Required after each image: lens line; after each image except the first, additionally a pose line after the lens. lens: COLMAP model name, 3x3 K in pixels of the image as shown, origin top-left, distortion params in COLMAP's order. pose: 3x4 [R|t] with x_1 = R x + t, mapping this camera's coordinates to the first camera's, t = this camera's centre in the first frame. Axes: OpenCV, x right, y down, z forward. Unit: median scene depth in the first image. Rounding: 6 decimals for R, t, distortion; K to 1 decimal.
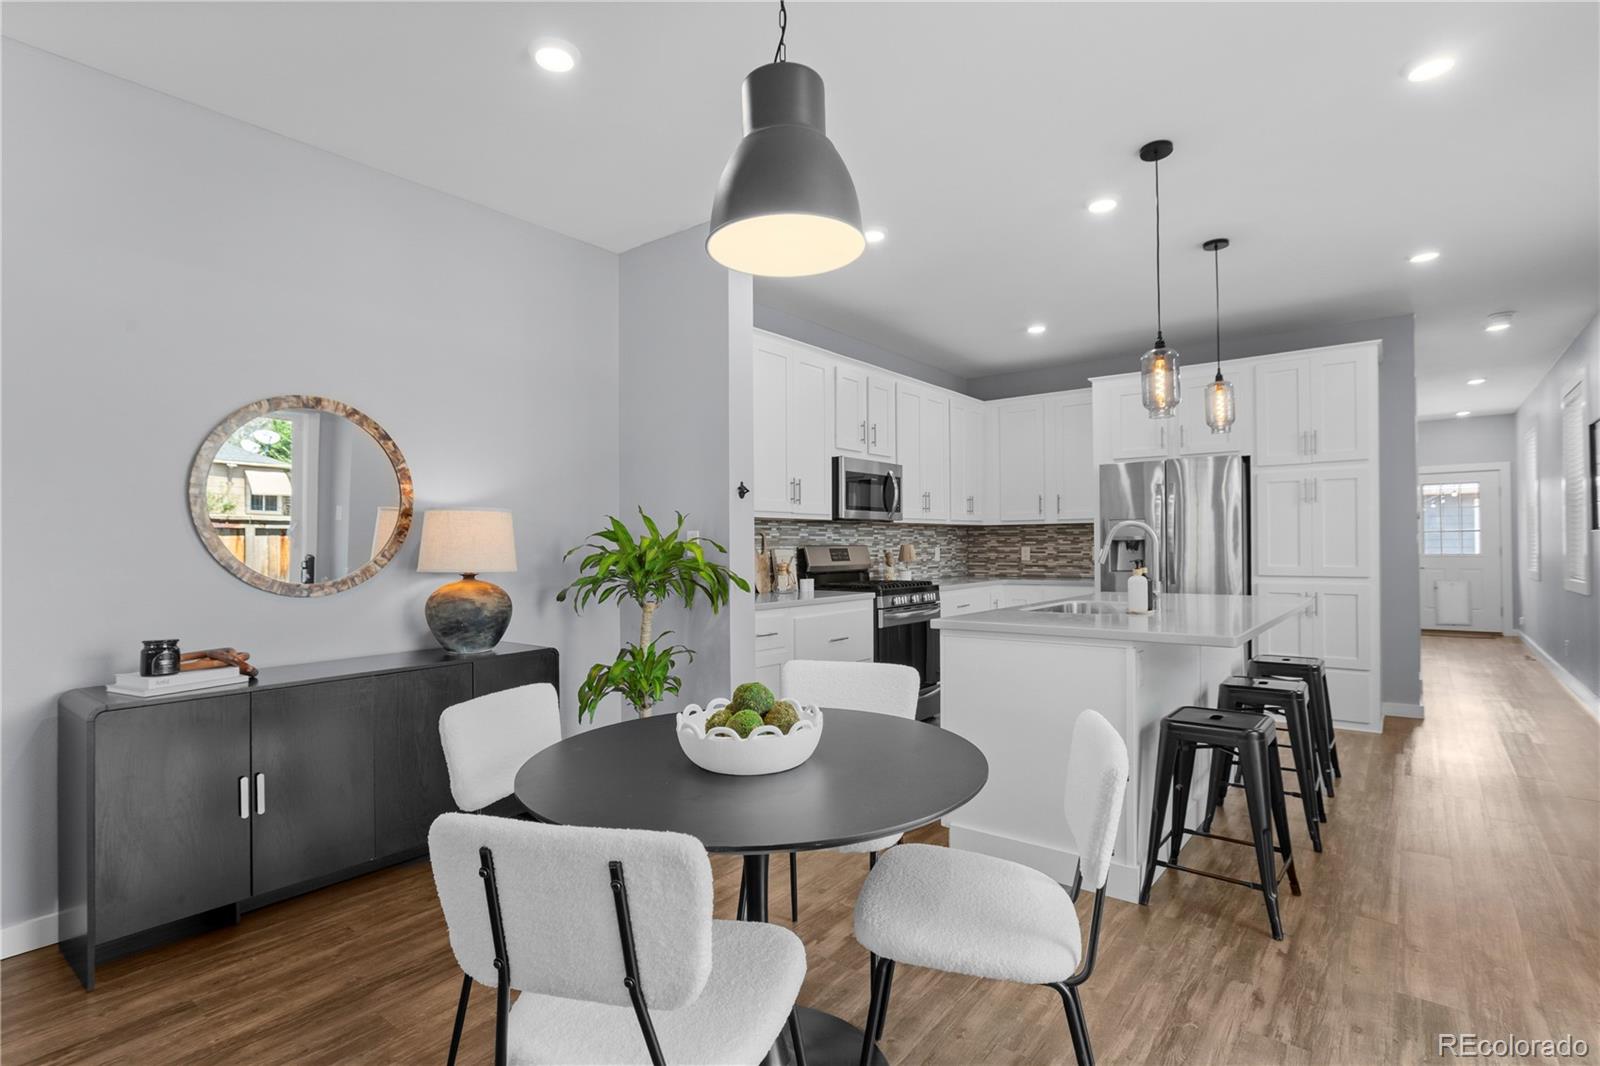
lens RADIAL K [[773.6, 0, 792.7], [0, 773.6, 544.1], [0, 0, 1]] dist [-0.006555, 0.000187]
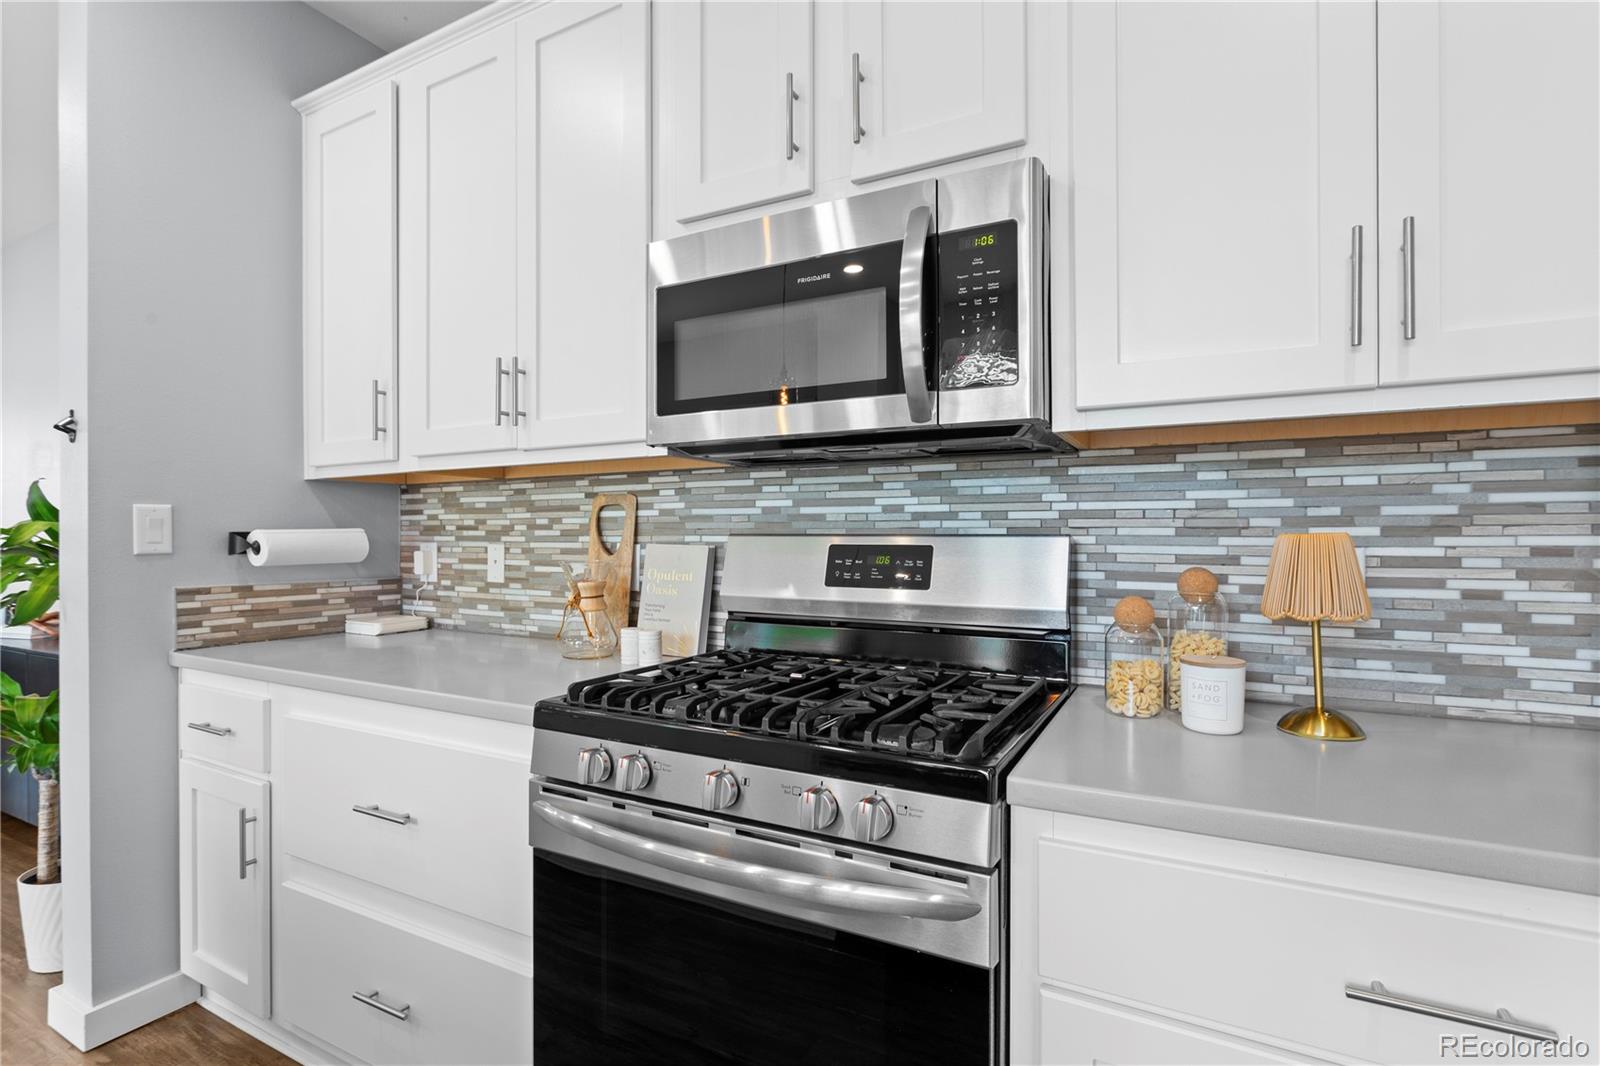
lens RADIAL K [[765.6, 0, 794.1], [0, 765.6, 532.1], [0, 0, 1]] dist [-0.006421, -0.000406]
pose [[0.182078, 0.003444, -0.983278, 0.345233], [0.002000, 0.999991, 0.003873, -0.000577], [0.983282, -0.002671, 0.182069, 0.927928]]
